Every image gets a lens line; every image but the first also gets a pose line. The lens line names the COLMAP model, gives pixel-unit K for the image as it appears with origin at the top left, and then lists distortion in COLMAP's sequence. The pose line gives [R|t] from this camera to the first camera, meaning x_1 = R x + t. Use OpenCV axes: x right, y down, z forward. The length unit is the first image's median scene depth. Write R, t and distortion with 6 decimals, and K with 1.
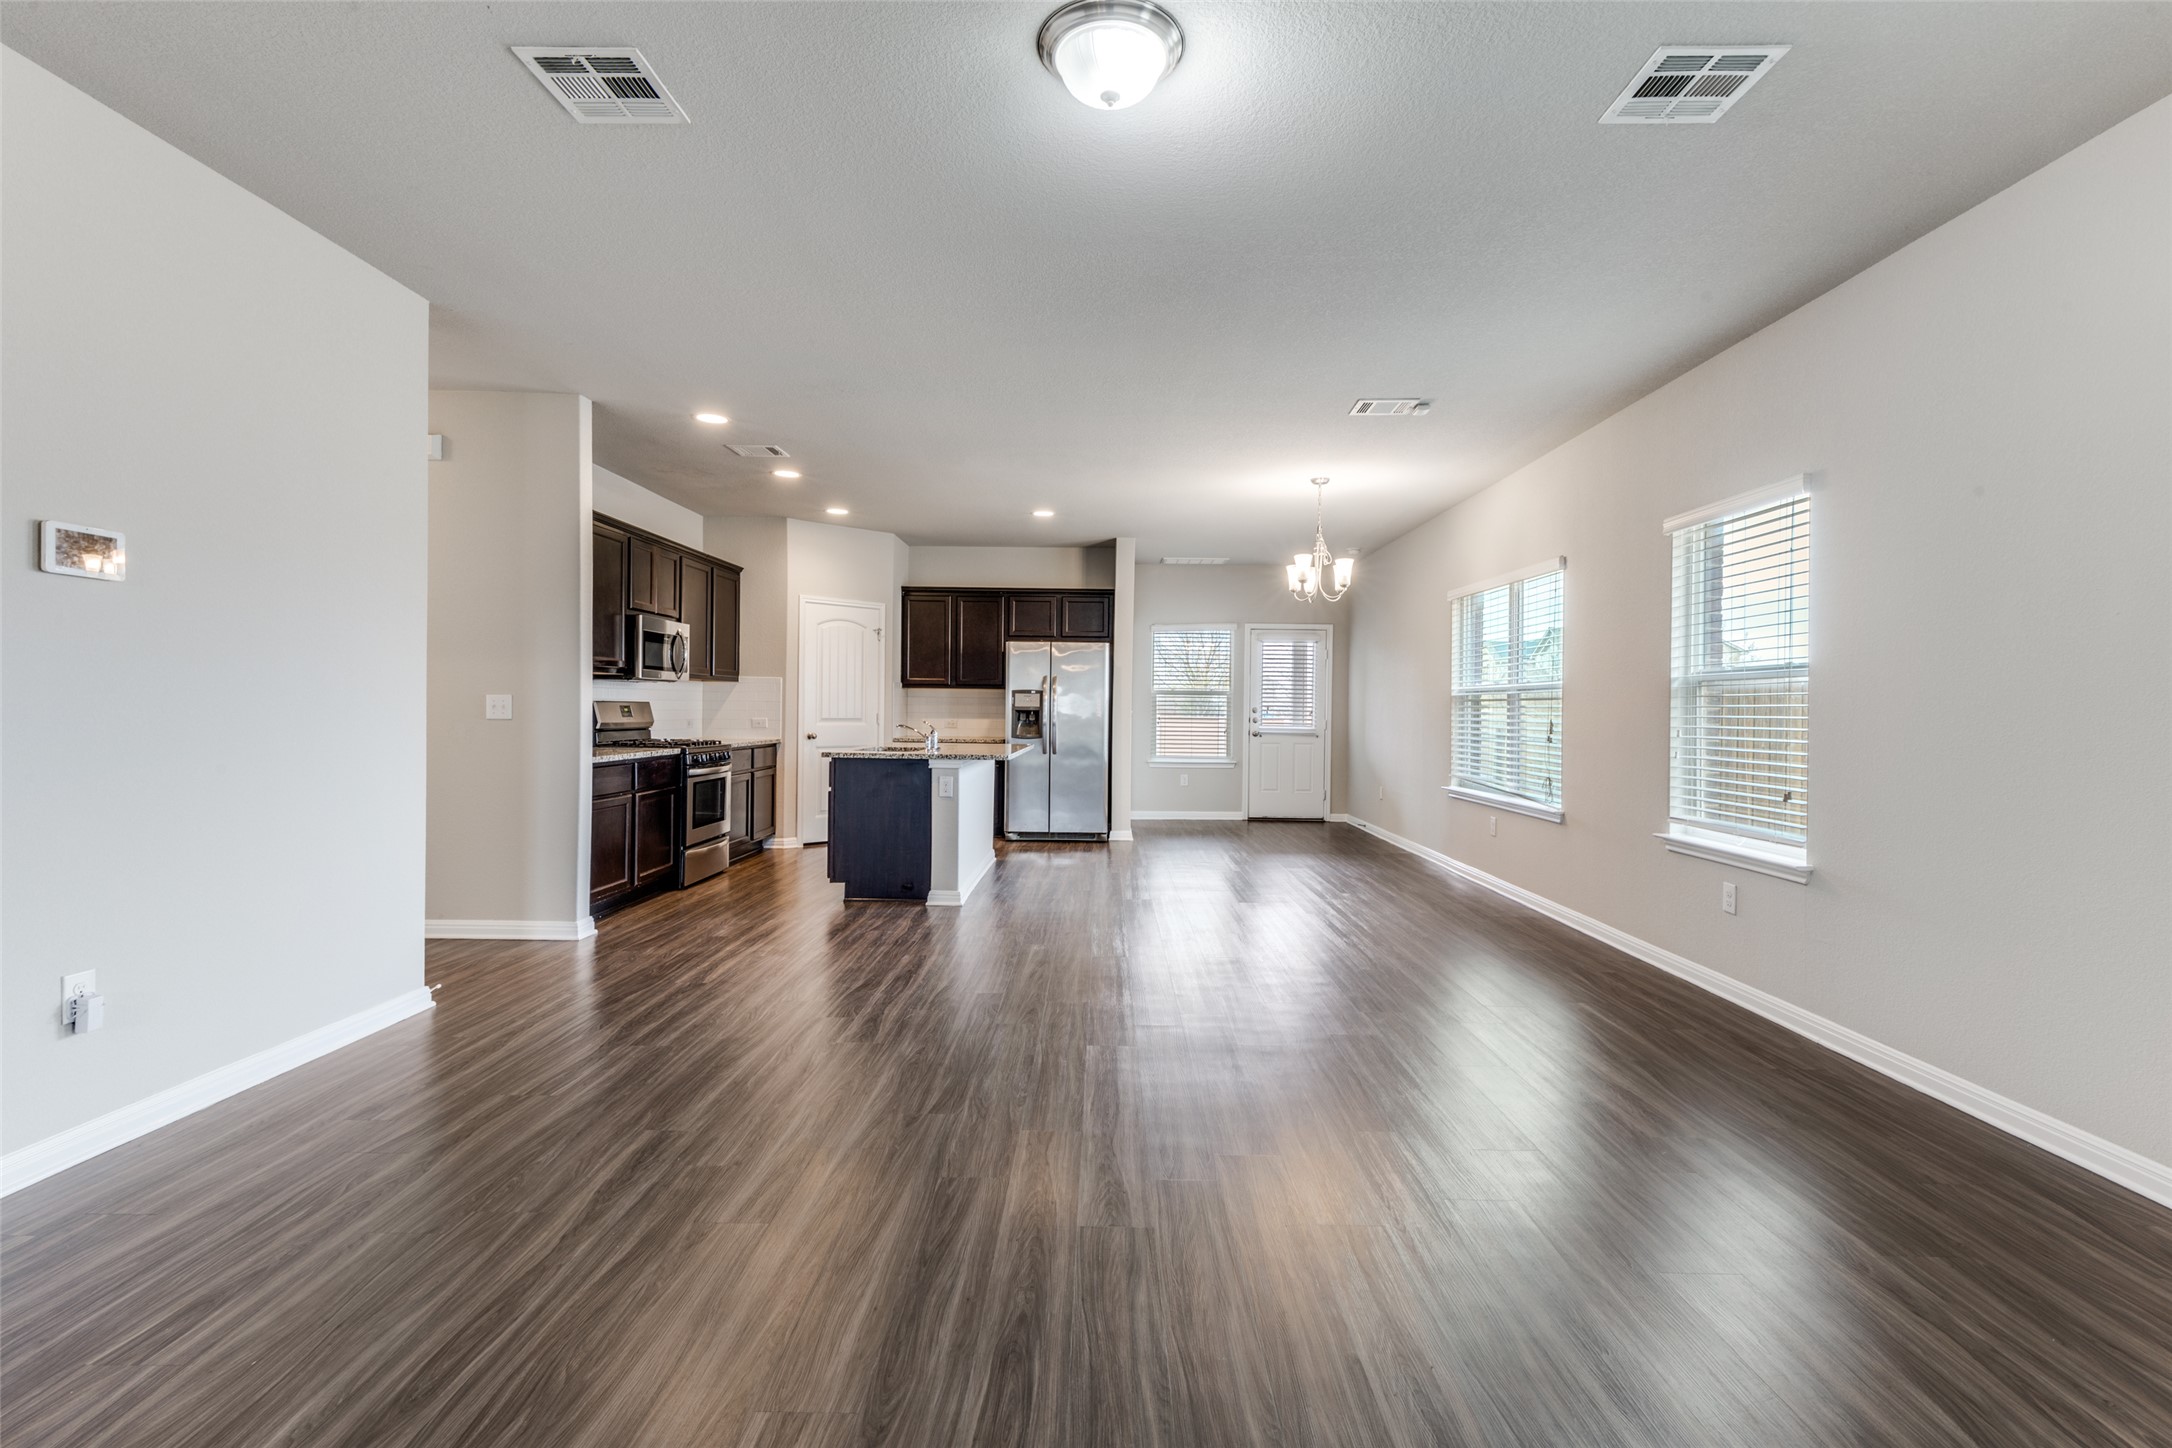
lens RADIAL K [[991.0, 0, 1070.1], [0, 991.0, 709.7], [0, 0, 1]] dist [0.014837, -0.004326]
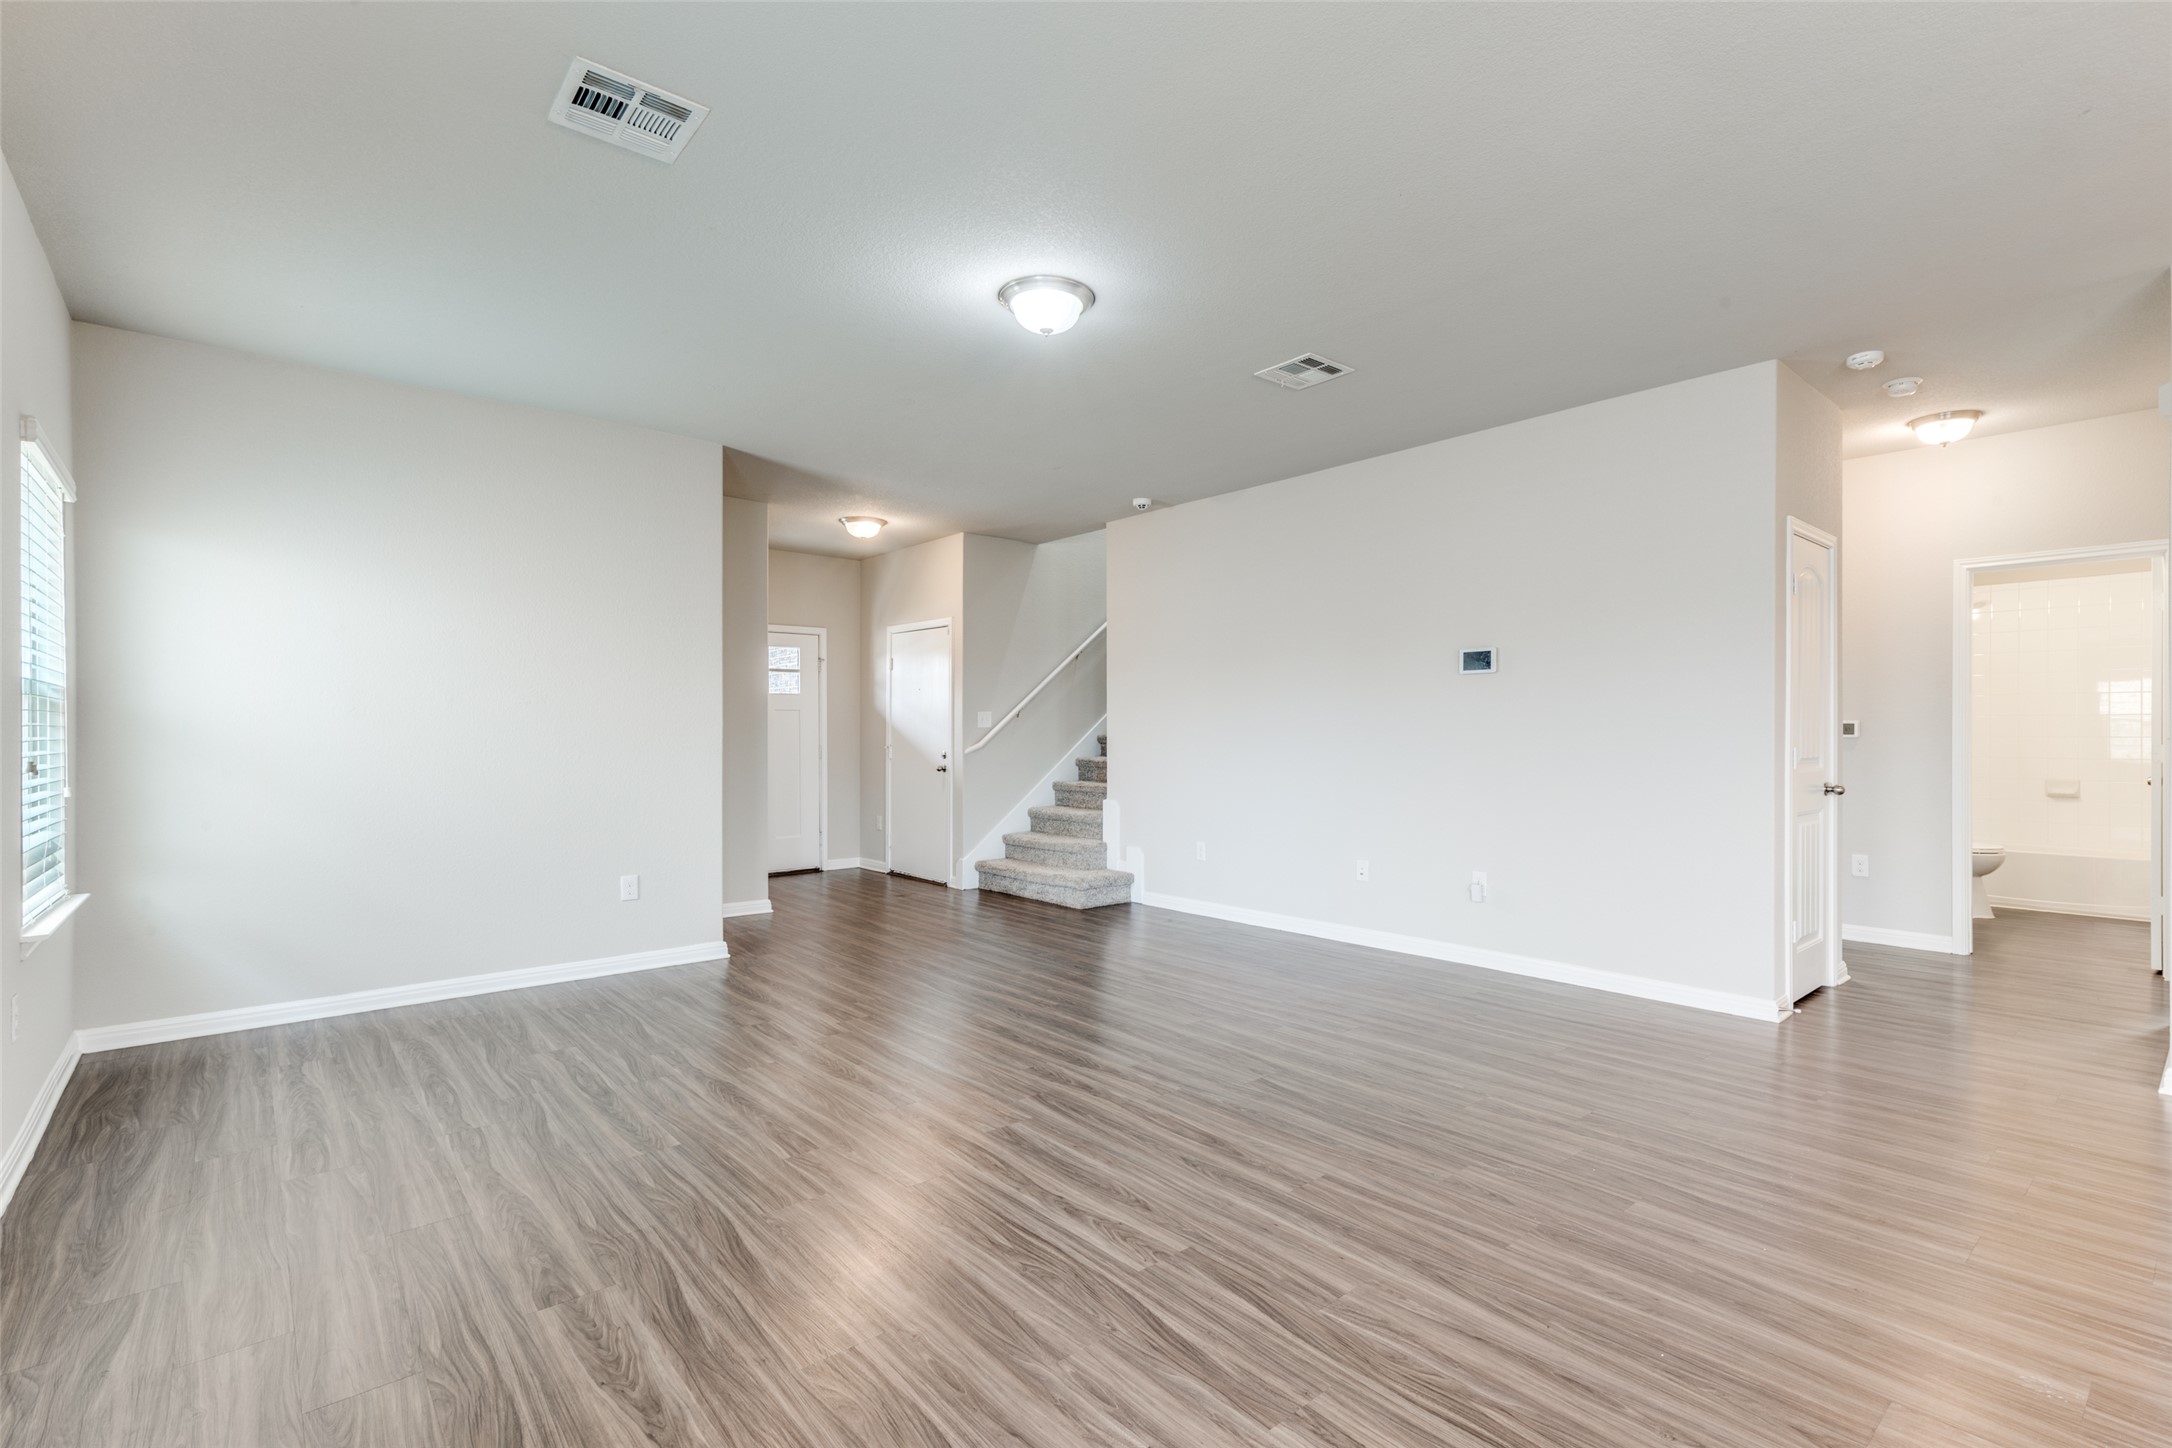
lens RADIAL K [[991.0, 0, 1130.2], [0, 991.0, 727.5], [0, 0, 1]] dist [0.014837, -0.004326]
pose [[-0.723756, -0.014582, -0.689902, 0.286112], [-0.006219, 0.999874, -0.014609, 0.002686], [0.690028, -0.006282, -0.723755, 0.628572]]
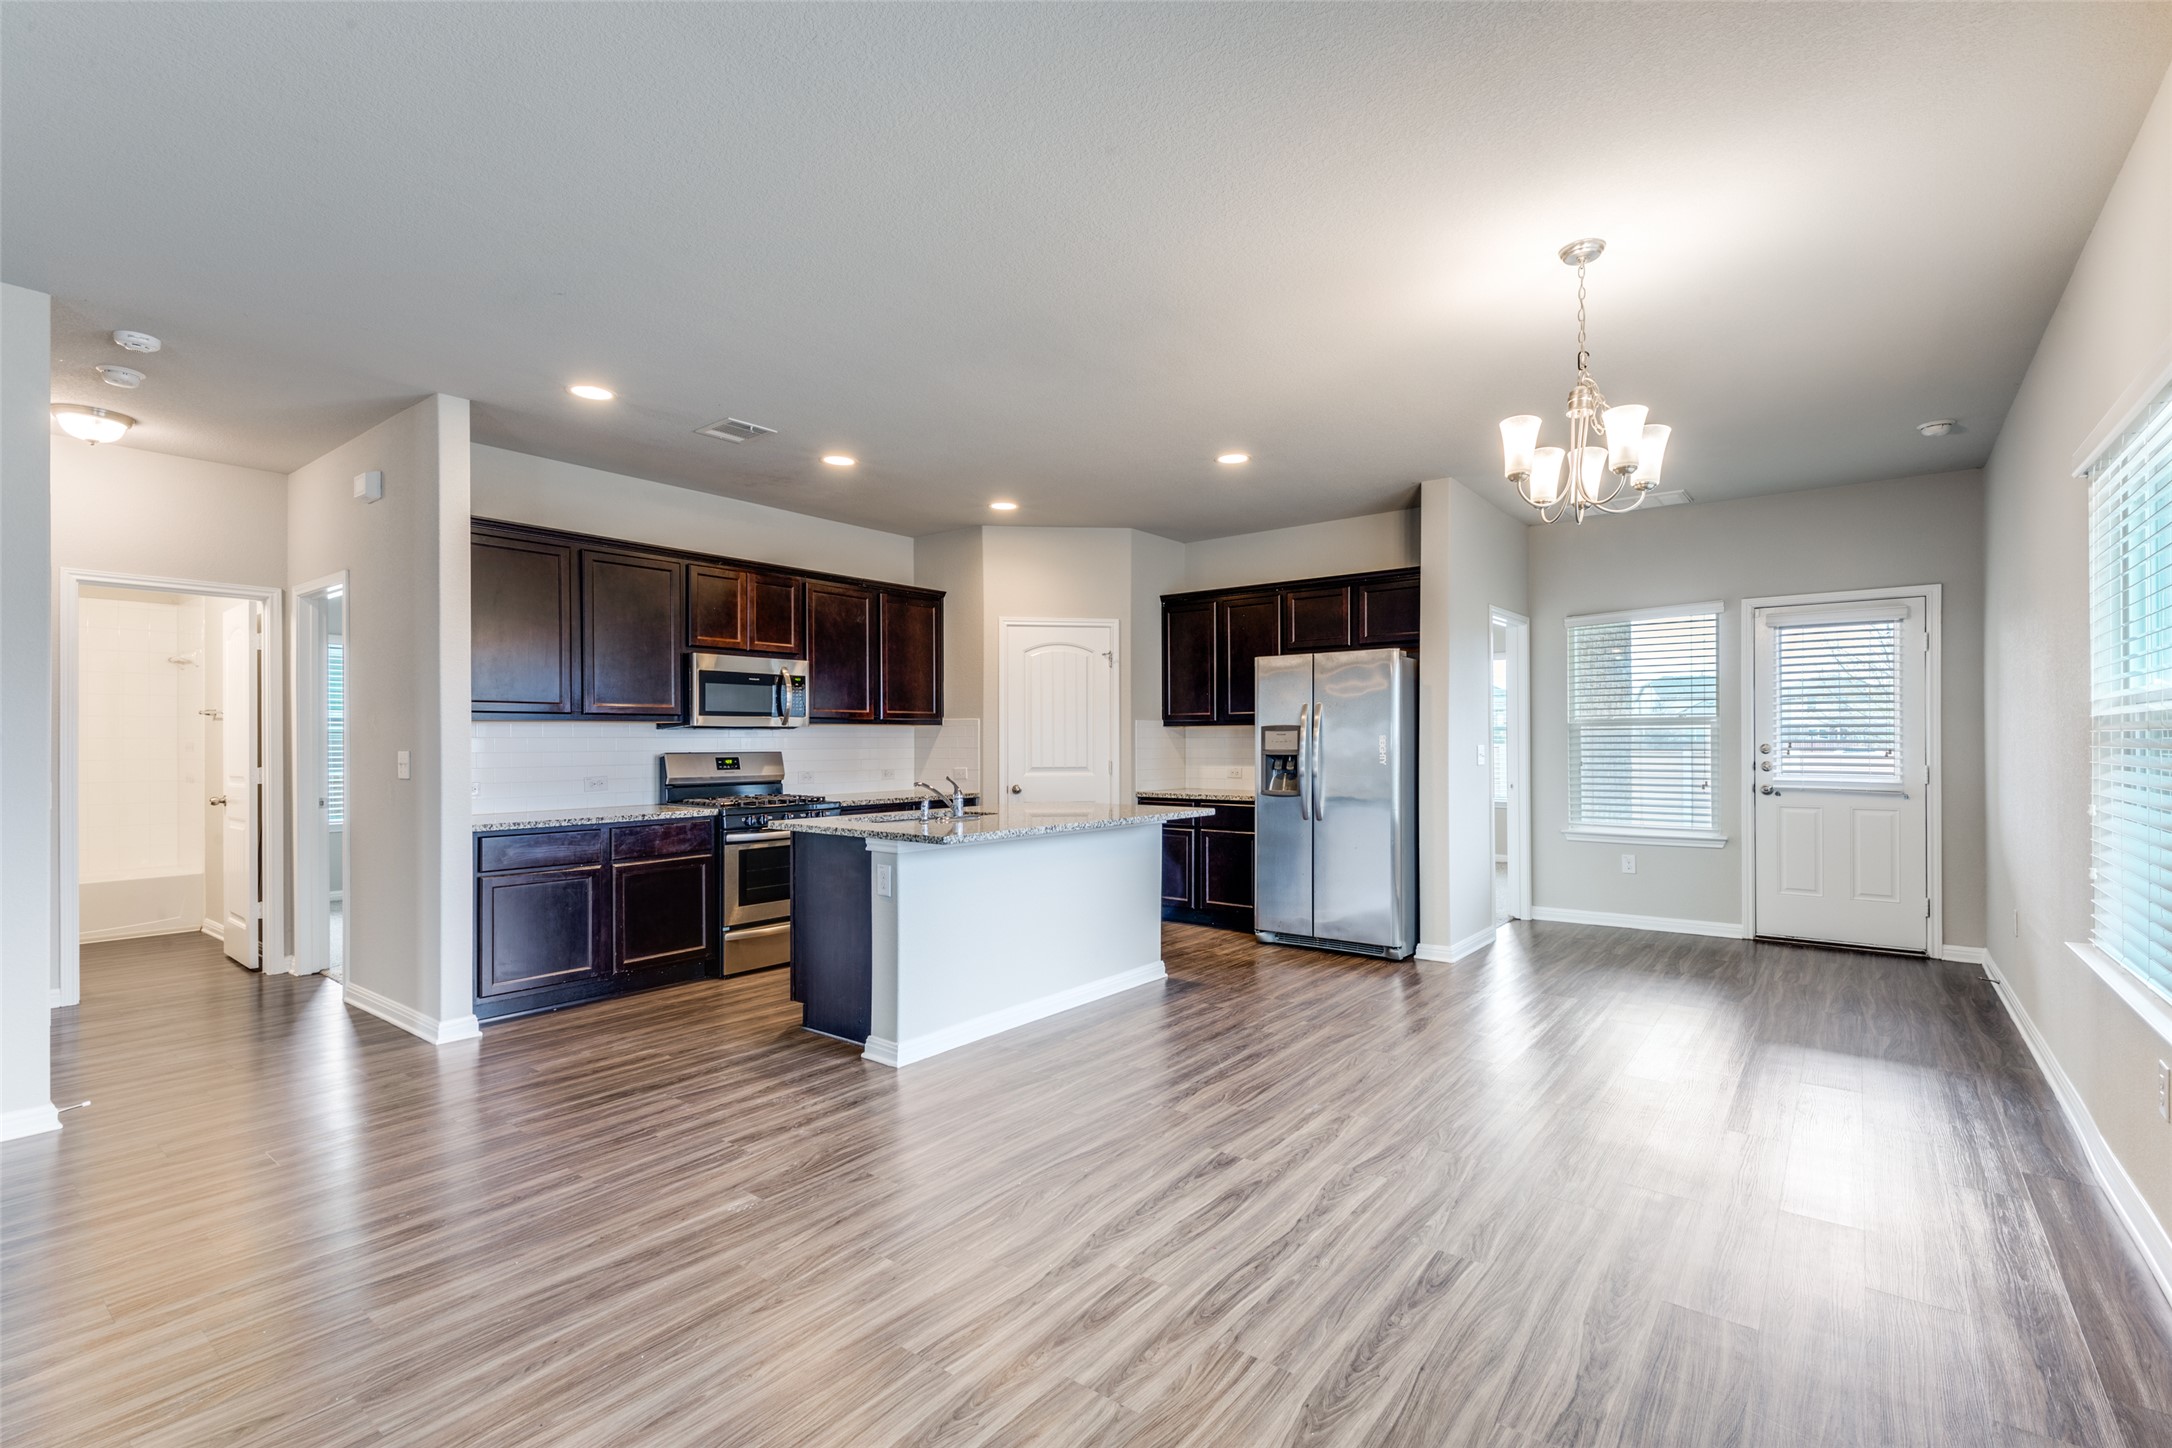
lens RADIAL K [[967.1, 0, 1088.4], [0, 967.1, 741.9], [0, 0, 1]] dist [0.012807, -0.000703]
pose [[0.805129, -0.015786, -0.592890, 0.269209], [0.012891, 0.999875, -0.009116, -0.004576], [0.592960, -0.000303, 0.805232, 0.415725]]
